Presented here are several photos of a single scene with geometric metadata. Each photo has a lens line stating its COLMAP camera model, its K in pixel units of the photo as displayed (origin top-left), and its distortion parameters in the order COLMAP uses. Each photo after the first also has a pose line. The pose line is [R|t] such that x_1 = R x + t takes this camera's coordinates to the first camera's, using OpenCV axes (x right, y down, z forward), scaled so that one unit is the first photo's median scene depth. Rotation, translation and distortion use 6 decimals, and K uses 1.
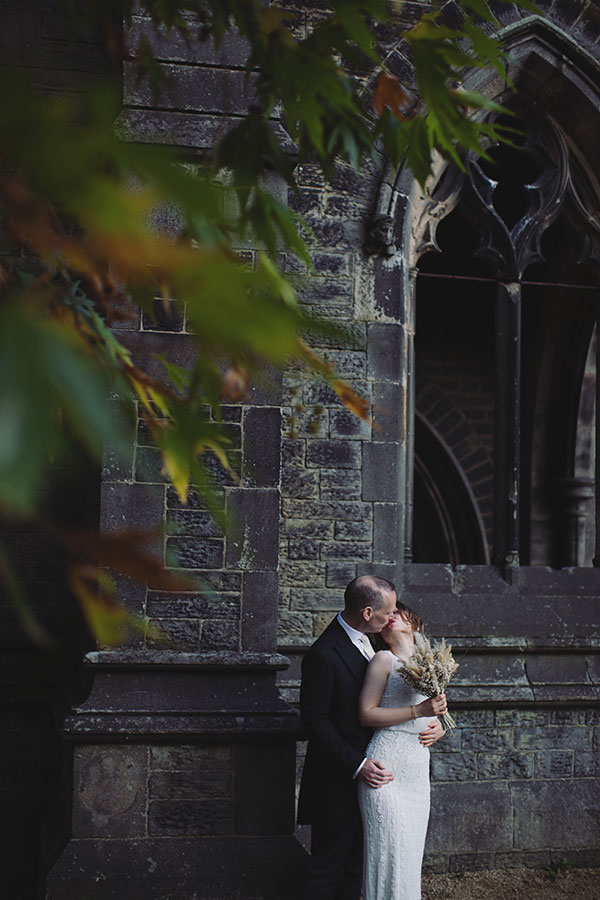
lens RADIAL K [[1287.1, 0, 300.0], [0, 1287.1, 450.0], [0, 0, 1]] dist [-0.184793, 0.388266]
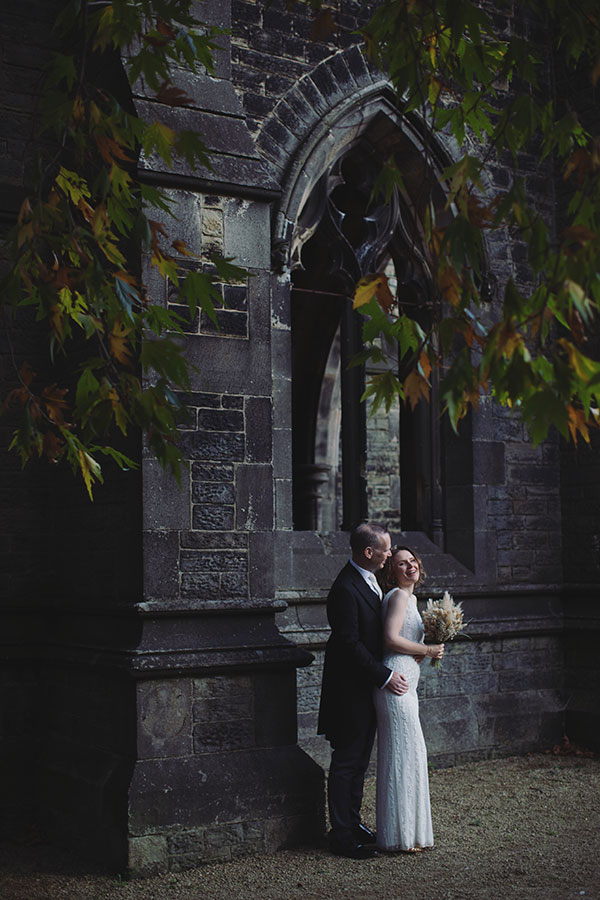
lens RADIAL K [[1287.1, 0, 300.0], [0, 1287.1, 450.0], [0, 0, 1]] dist [-0.184793, 0.388266]
pose [[0.930011, -0.003316, 0.367516, -0.442000], [0.003338, 0.999994, 0.000574, 0.016252], [-0.367516, 0.000693, 0.930017, -0.148123]]
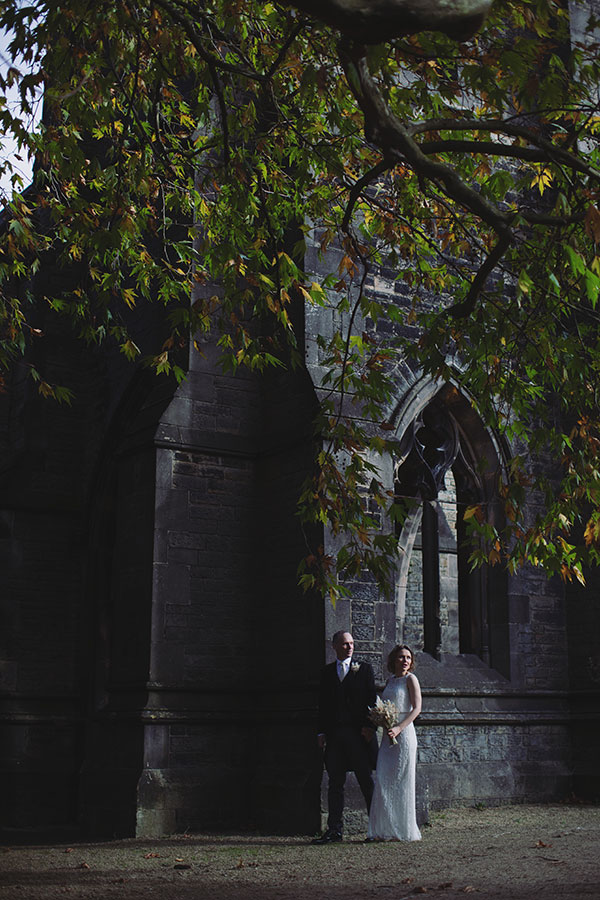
lens RADIAL K [[1287.1, 0, 300.0], [0, 1287.1, 450.0], [0, 0, 1]] dist [-0.184793, 0.388266]
pose [[0.933903, 0.052190, 0.353696, -0.909227], [-0.004064, 0.990774, -0.135467, 0.067233], [-0.357502, 0.125075, 0.925499, -0.900247]]
